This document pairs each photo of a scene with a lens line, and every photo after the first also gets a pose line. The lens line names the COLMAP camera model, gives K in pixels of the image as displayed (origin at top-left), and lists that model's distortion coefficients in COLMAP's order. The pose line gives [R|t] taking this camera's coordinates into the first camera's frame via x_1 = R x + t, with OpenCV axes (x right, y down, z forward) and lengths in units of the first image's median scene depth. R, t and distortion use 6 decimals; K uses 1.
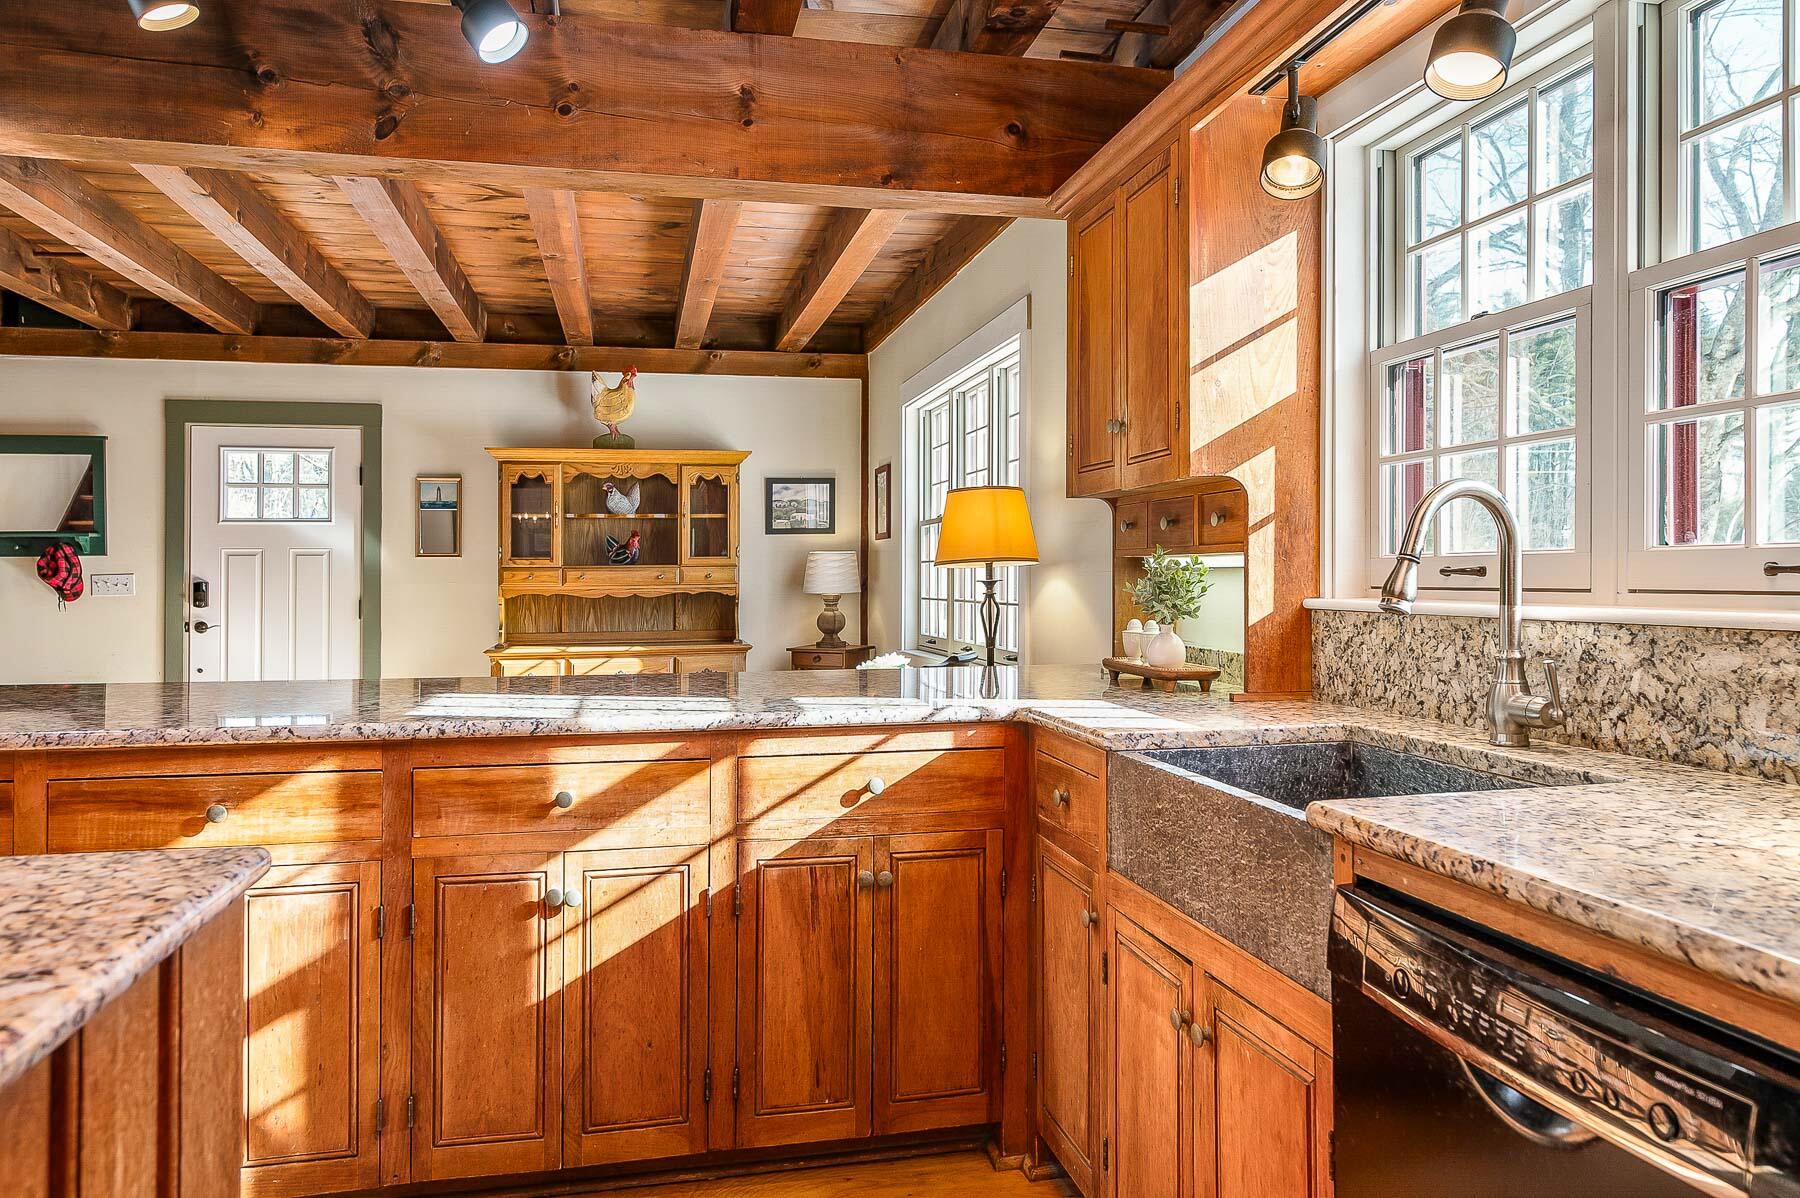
lens RADIAL K [[1194.9, 0, 897.8], [0, 1194.9, 587.9], [0, 0, 1]] dist [0.000237, 0.000423]
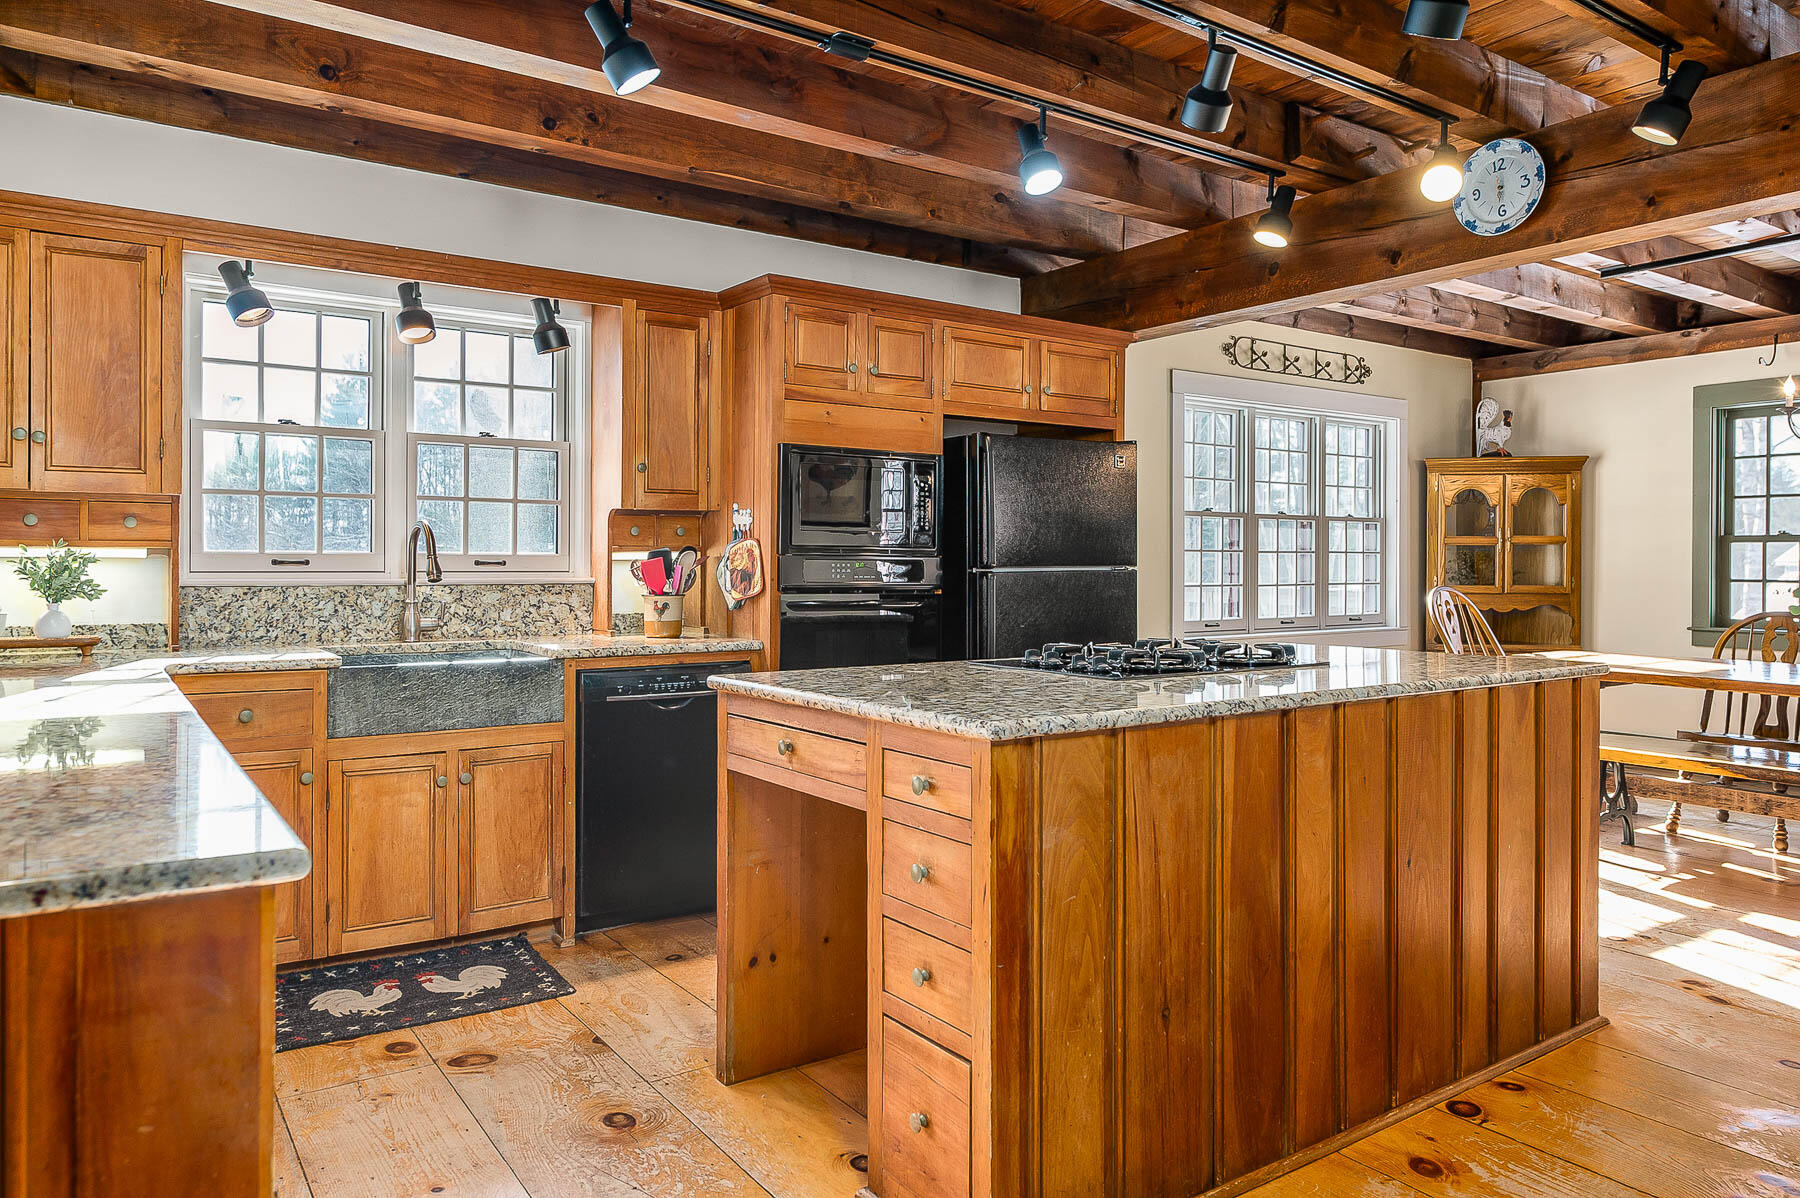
lens RADIAL K [[1194.9, 0, 900.9], [0, 1194.9, 587.3], [0, 0, 1]] dist [0.000237, 0.000423]
pose [[-0.378524, -0.013886, 0.925487, -0.816070], [0.008754, 0.999789, 0.018581, -0.000749], [-0.925550, 0.015135, -0.378323, 0.439415]]
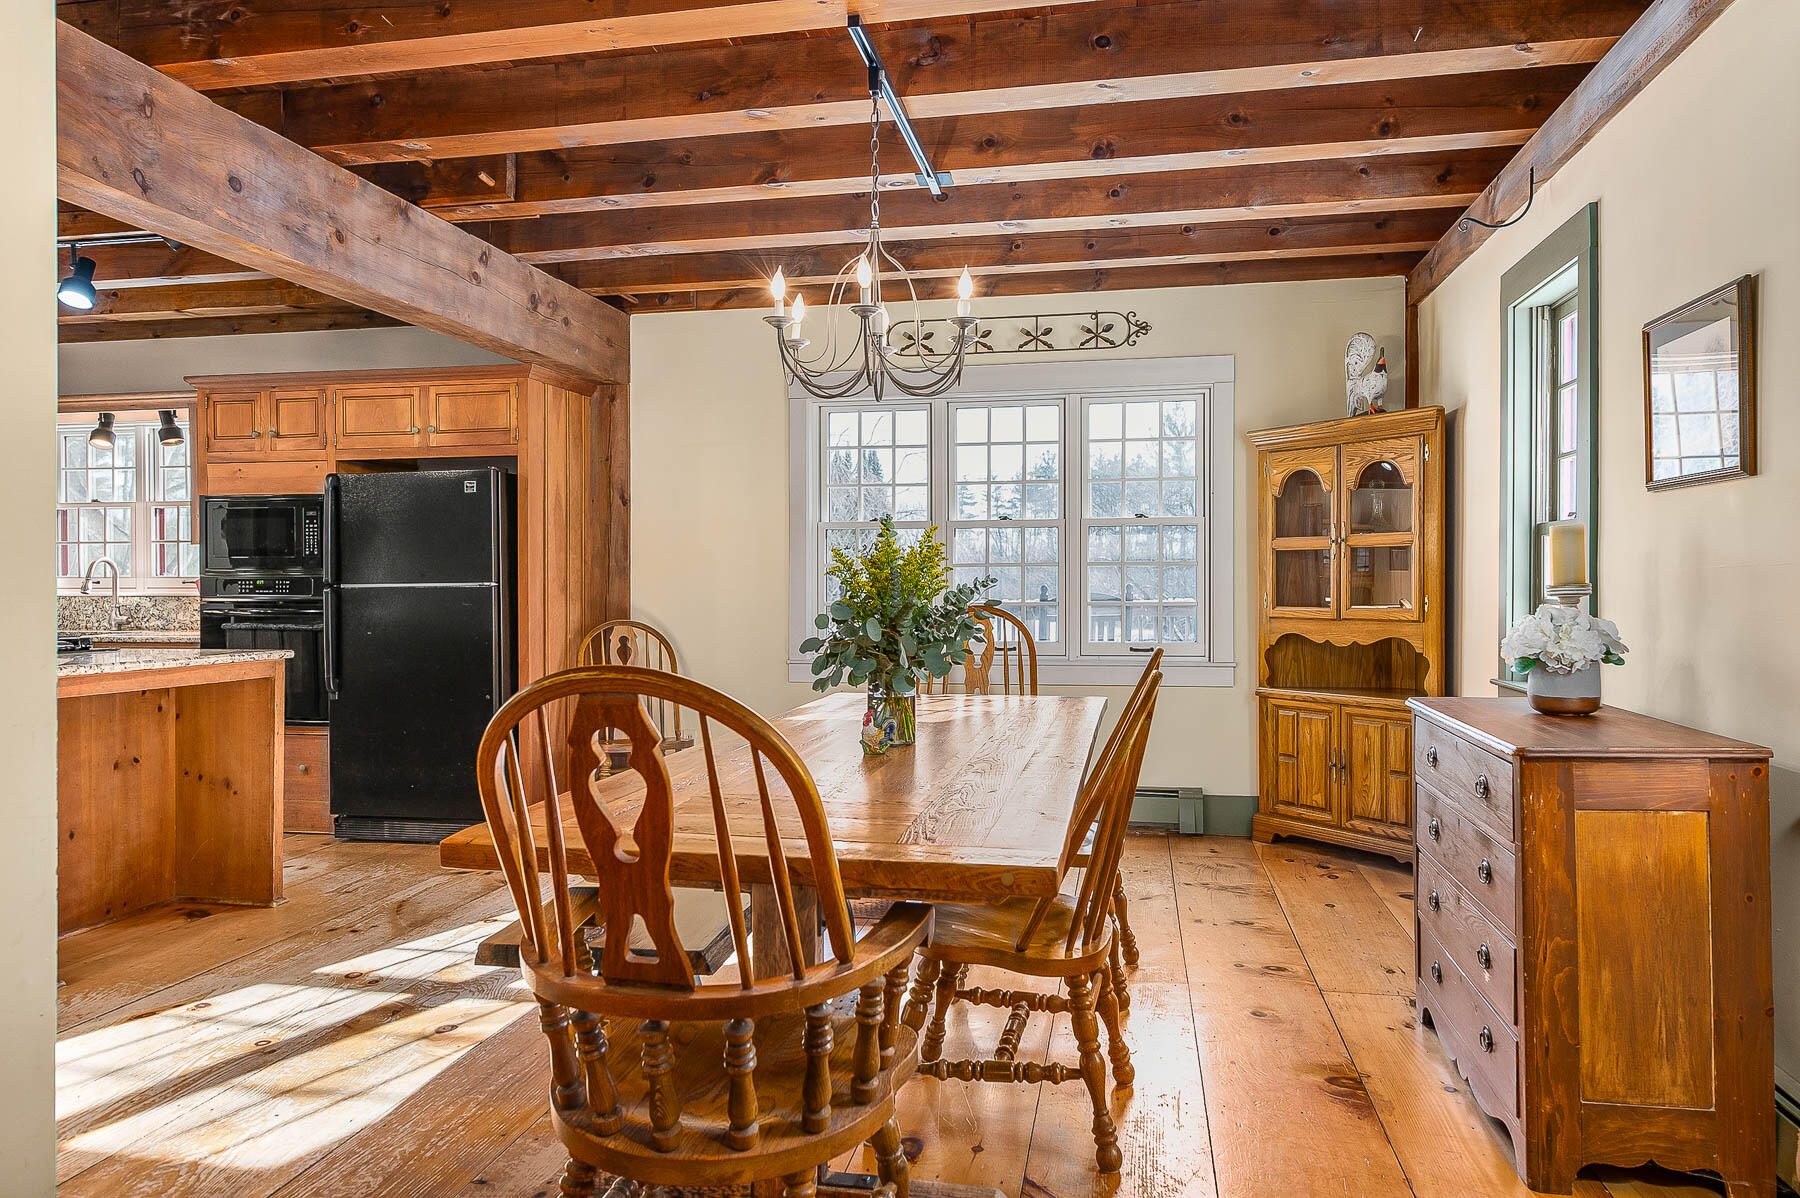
lens RADIAL K [[1194.9, 0, 900.1], [0, 1194.9, 594.7], [0, 0, 1]] dist [0.000237, 0.000423]
pose [[0.403242, -0.005997, 0.915074, -0.799942], [0.010358, 0.999944, 0.001989, 0.017750], [-0.915035, 0.008676, 0.403281, -1.143307]]
